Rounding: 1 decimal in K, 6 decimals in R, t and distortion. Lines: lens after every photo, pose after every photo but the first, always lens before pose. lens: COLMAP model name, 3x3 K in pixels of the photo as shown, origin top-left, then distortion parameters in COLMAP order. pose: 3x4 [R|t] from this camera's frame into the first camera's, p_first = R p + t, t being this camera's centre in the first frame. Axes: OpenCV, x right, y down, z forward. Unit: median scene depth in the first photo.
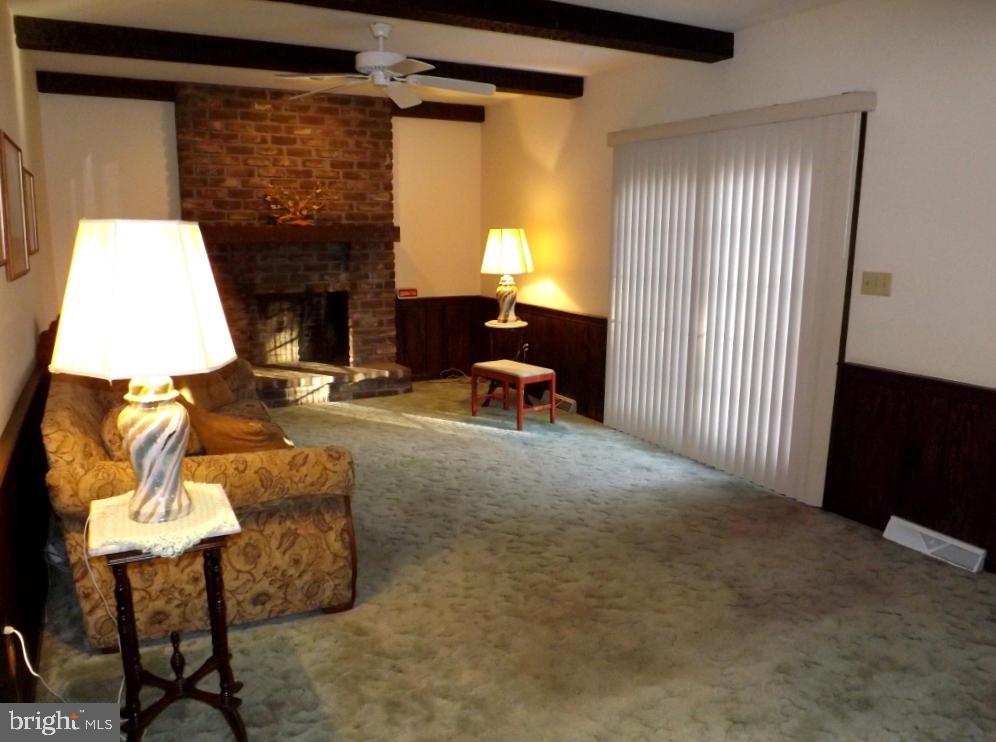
lens RADIAL K [[723.4, 0, 491.7], [0, 723.4, 365.7], [0, 0, 1]] dist [-0.067891, 0.008325]
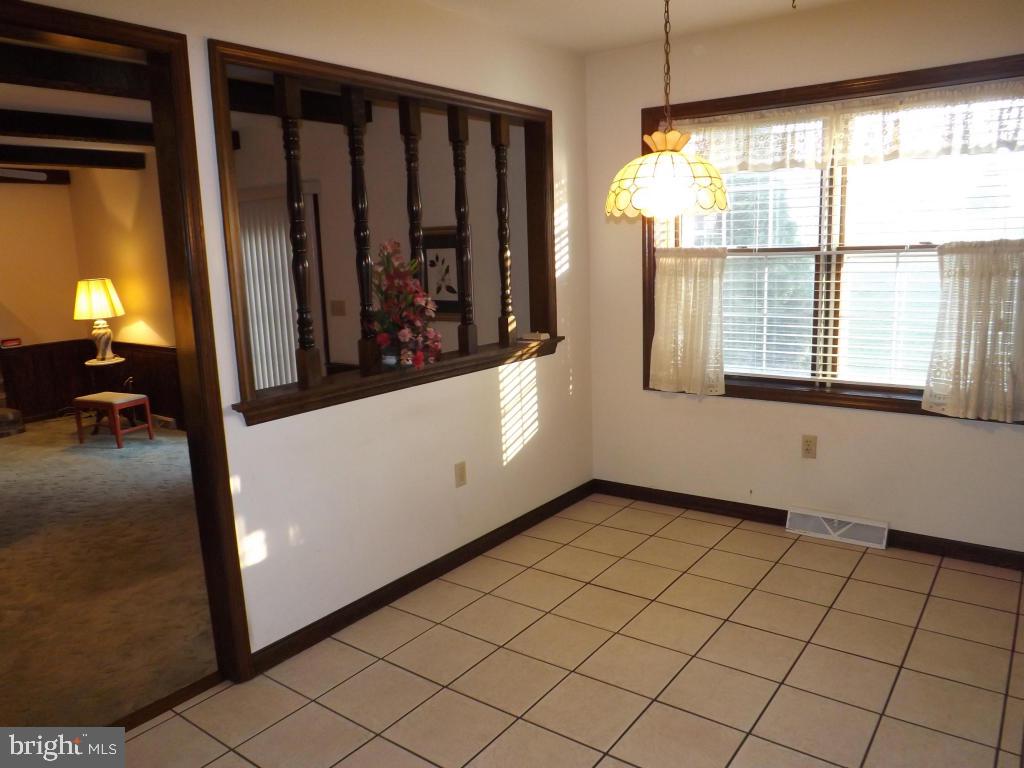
lens RADIAL K [[743.7, 0, 516.8], [0, 743.7, 389.5], [0, 0, 1]] dist [-0.067891, 0.008325]
pose [[0.904550, -0.115081, 0.410543, 0.133396], [0.116048, 0.992985, 0.022659, 0.037356], [-0.410271, 0.027147, 0.911560, -0.336503]]
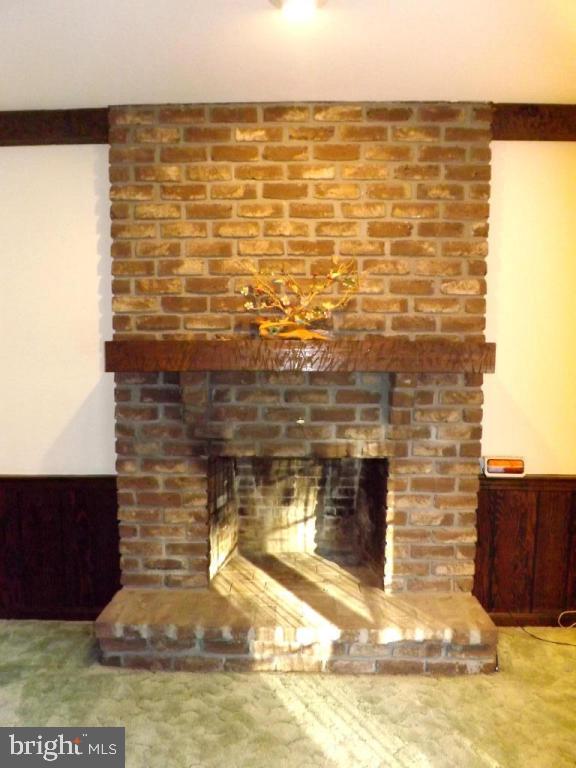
lens RADIAL K [[557.8, 0, 273.8], [0, 557.8, 399.7], [0, 0, 1]] dist [-0.067891, 0.008325]
pose [[0.861333, 0.050346, -0.505539, -0.067872], [-0.091307, 0.994216, -0.056555, -0.124087], [0.499768, 0.094872, 0.860948, 0.628351]]
